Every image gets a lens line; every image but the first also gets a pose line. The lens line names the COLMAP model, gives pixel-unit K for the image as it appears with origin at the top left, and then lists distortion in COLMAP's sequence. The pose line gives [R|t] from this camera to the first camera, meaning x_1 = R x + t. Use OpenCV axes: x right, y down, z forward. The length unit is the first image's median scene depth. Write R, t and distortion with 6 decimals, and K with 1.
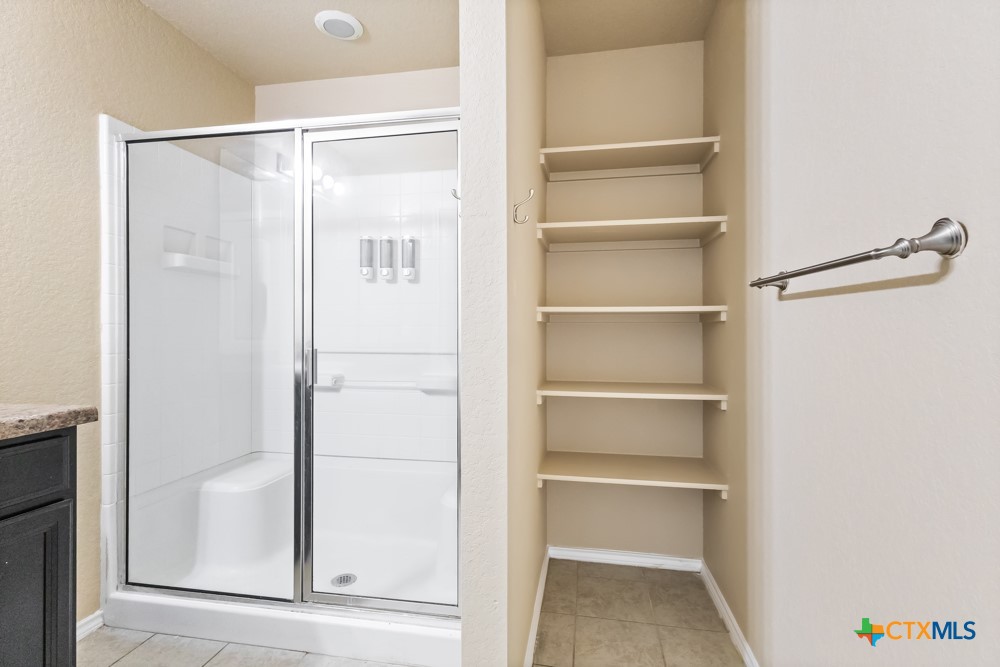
lens RADIAL K [[467.5, 0, 502.1], [0, 467.5, 329.6], [0, 0, 1]] dist [0.003019, 0.005480]
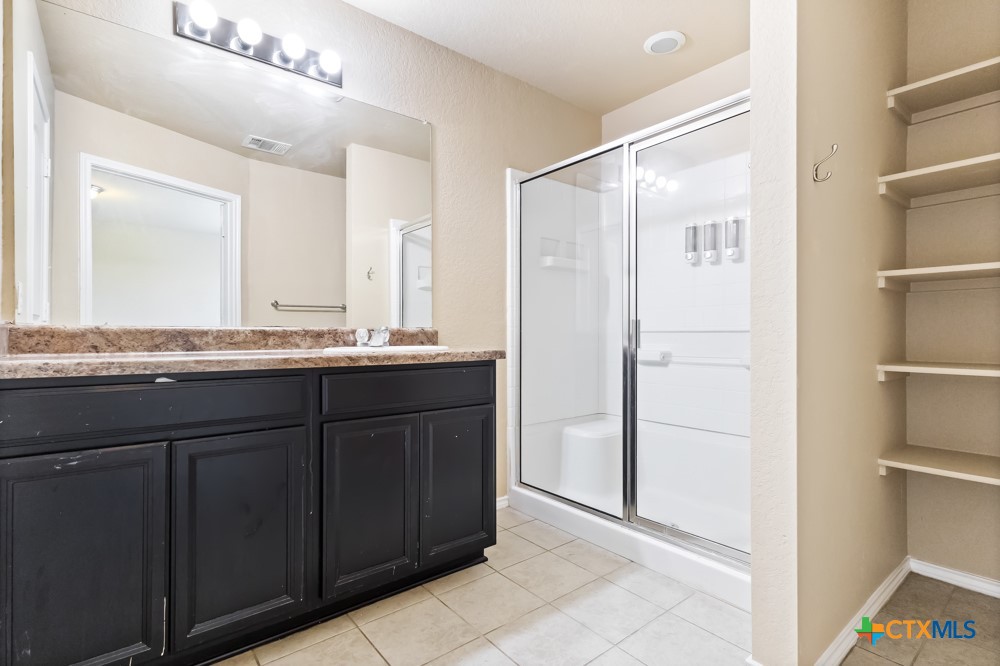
lens RADIAL K [[478.9, 0, 500.0], [0, 478.9, 333.0], [0, 0, 1]] dist [0.008982, 0.000309]
pose [[0.751830, -0.000850, -0.659356, 0.131518], [-0.000727, 0.999997, -0.002119, 0.067399], [0.659356, 0.002072, 0.751828, -0.155821]]
